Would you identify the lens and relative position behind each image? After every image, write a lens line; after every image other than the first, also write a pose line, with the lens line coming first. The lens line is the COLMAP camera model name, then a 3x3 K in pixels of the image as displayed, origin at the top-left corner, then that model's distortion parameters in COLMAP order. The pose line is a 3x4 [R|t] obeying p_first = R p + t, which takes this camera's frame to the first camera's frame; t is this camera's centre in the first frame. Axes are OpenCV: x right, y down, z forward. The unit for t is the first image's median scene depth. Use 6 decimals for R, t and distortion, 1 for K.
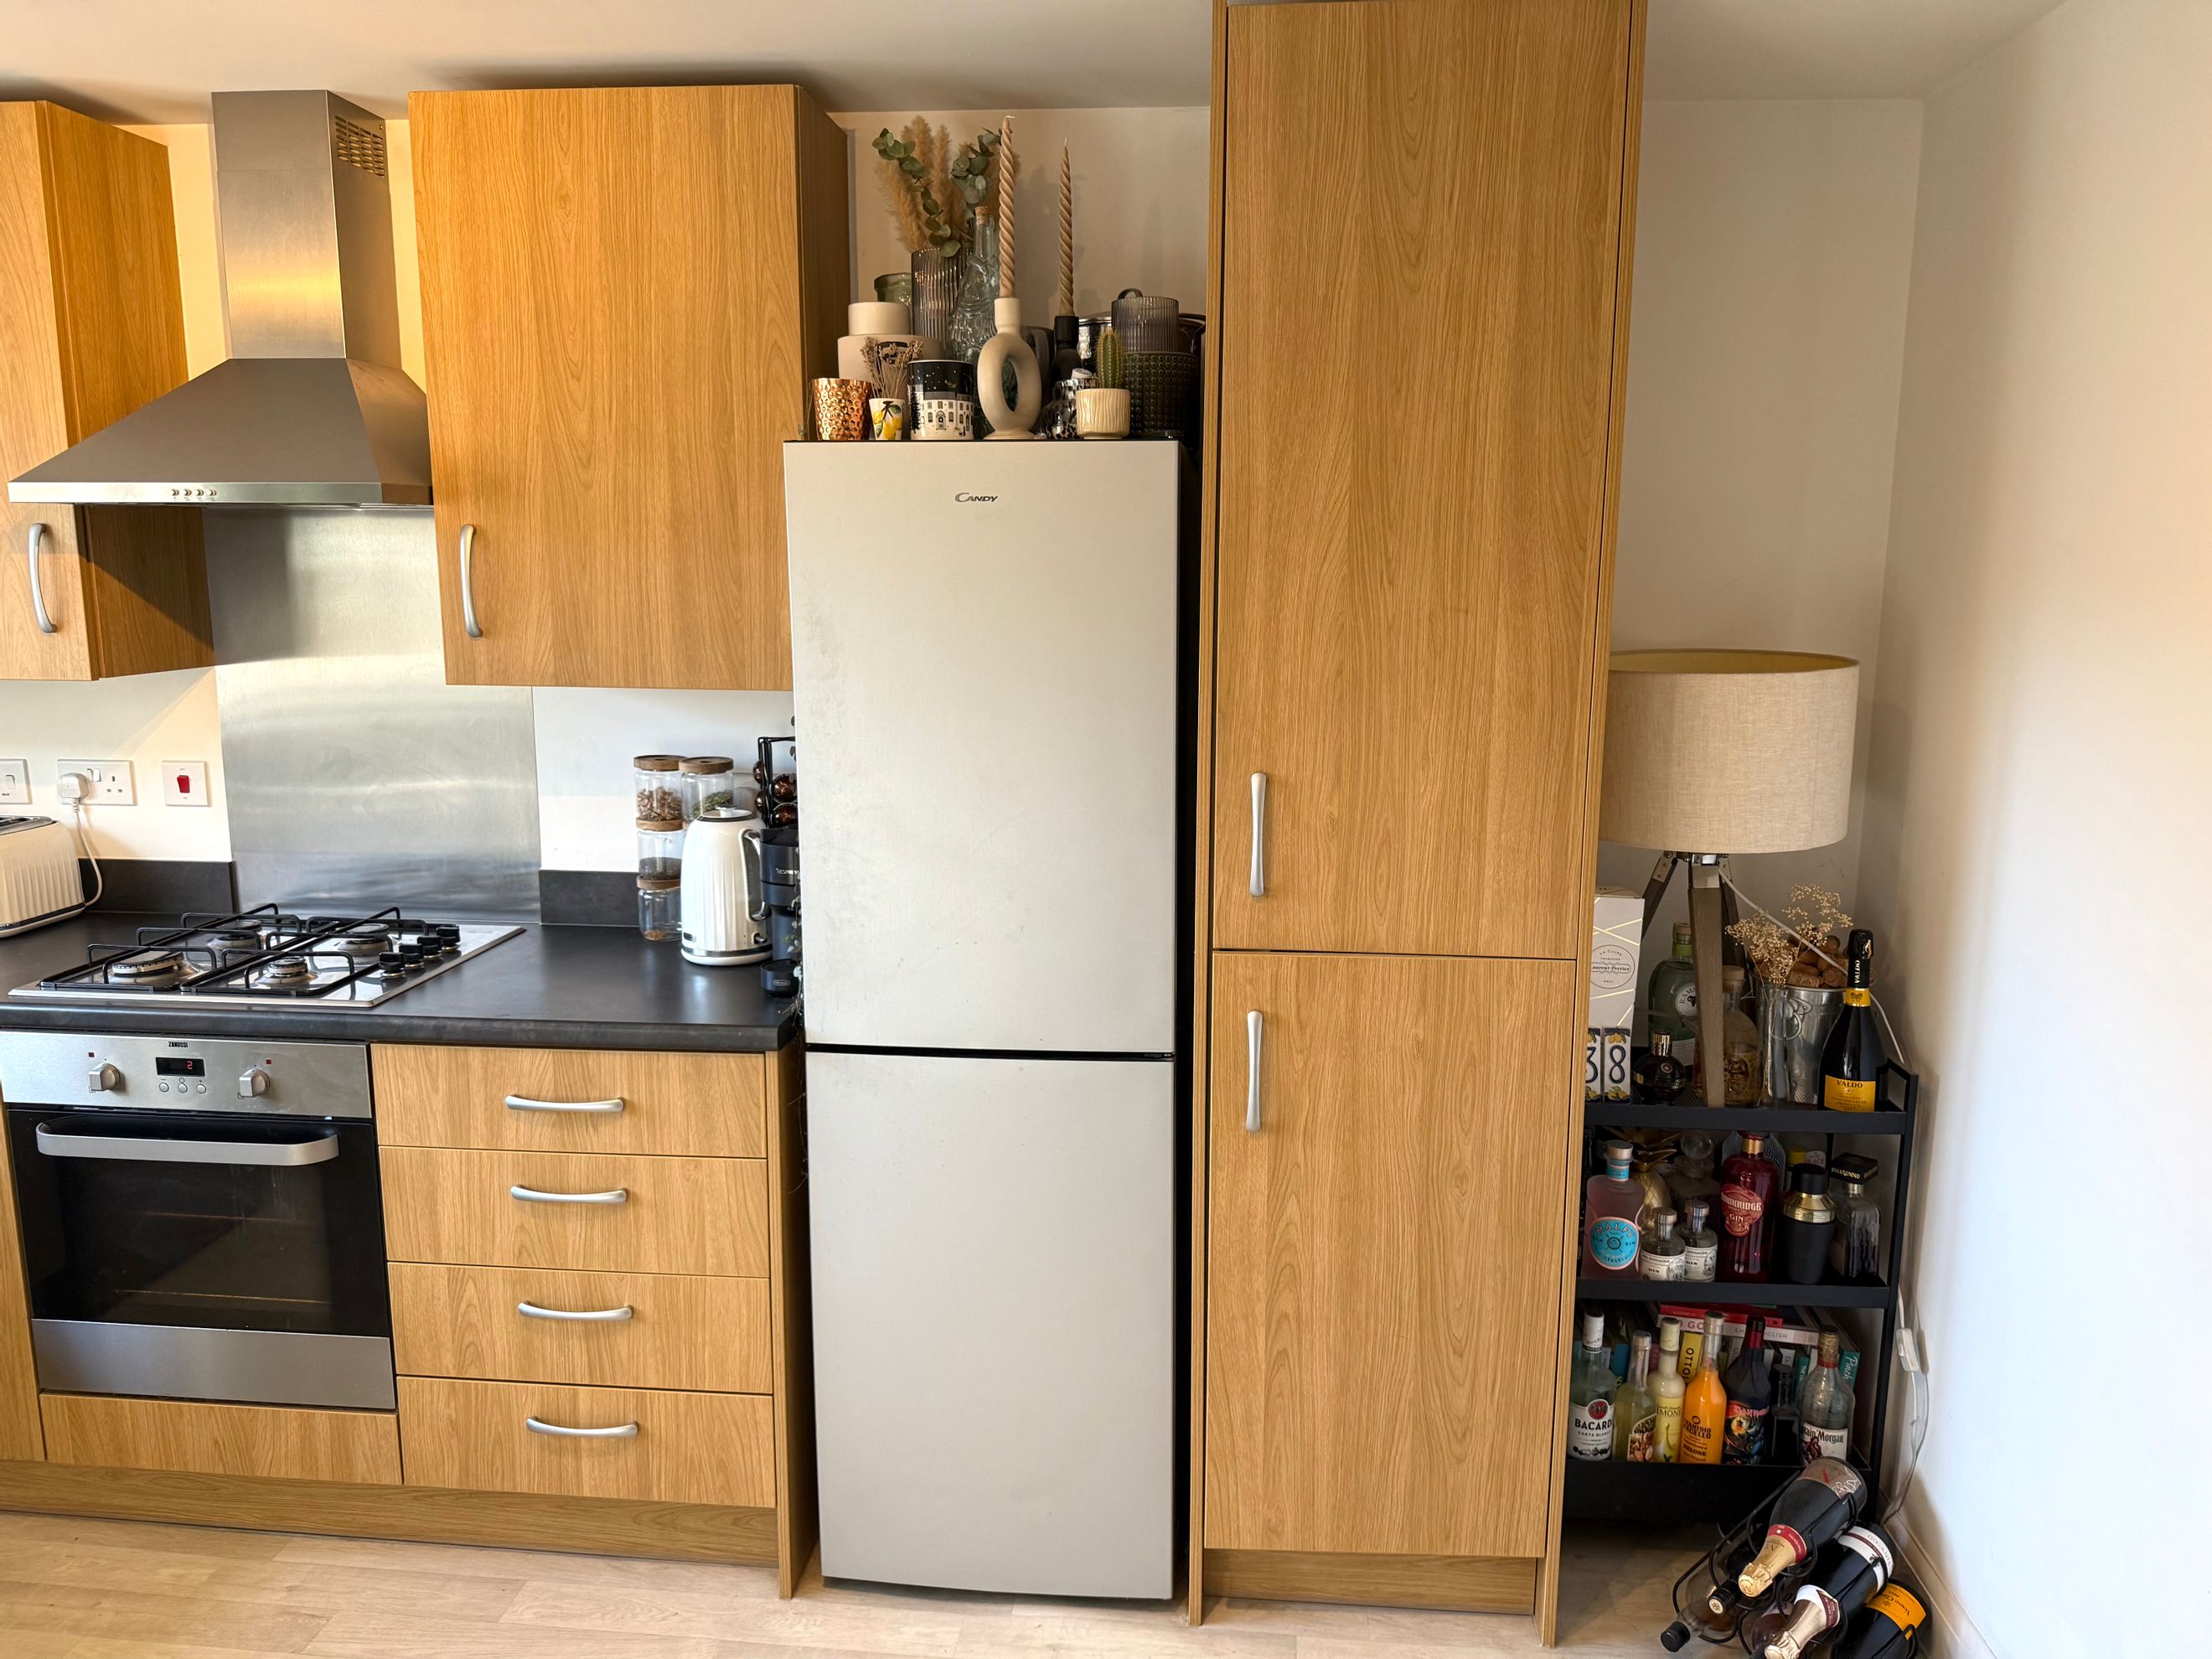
lens RADIAL K [[1537.5, 0, 1106.0], [0, 1537.5, 829.5], [0, 0, 1]] dist [0.022144, -0.047839]
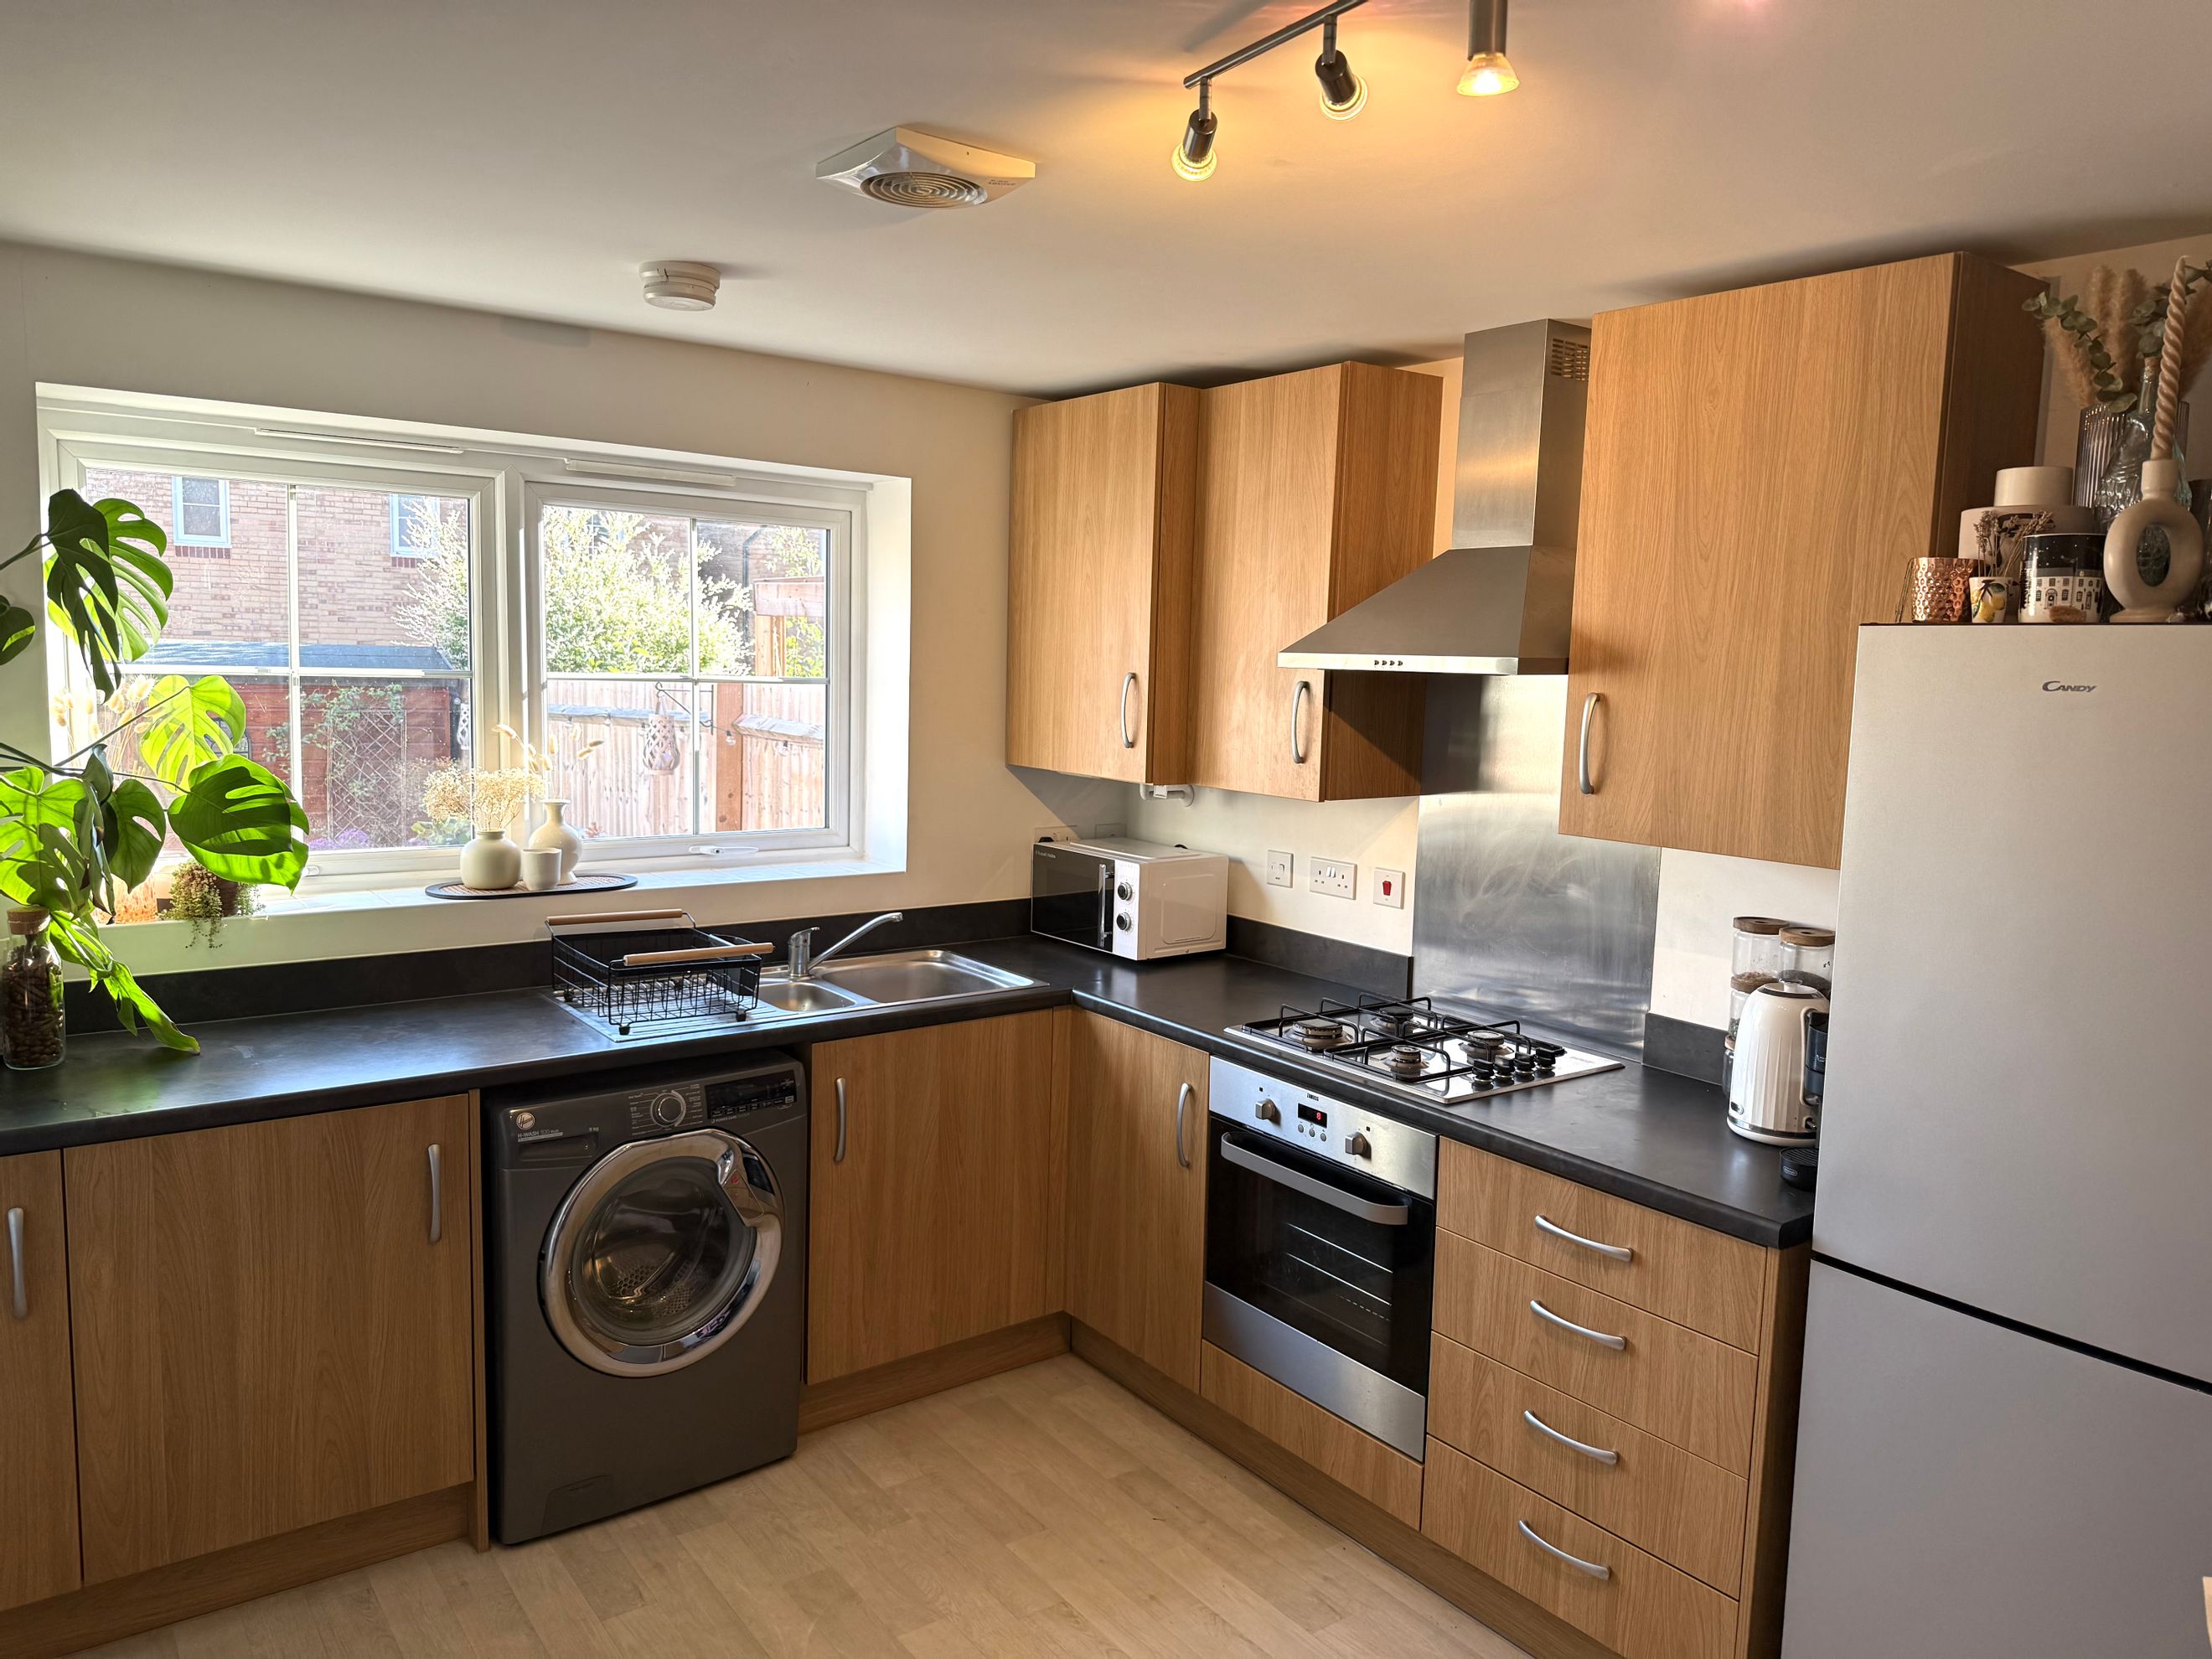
lens RADIAL K [[1478.4, 0, 1106.0], [0, 1478.4, 829.5], [0, 0, 1]] dist [0.088555, -0.180098]
pose [[0.675124, 0.094575, -0.731617, 0.143919], [-0.150028, 0.988624, -0.010646, -0.037347], [0.722288, 0.116951, 0.681633, 0.030011]]
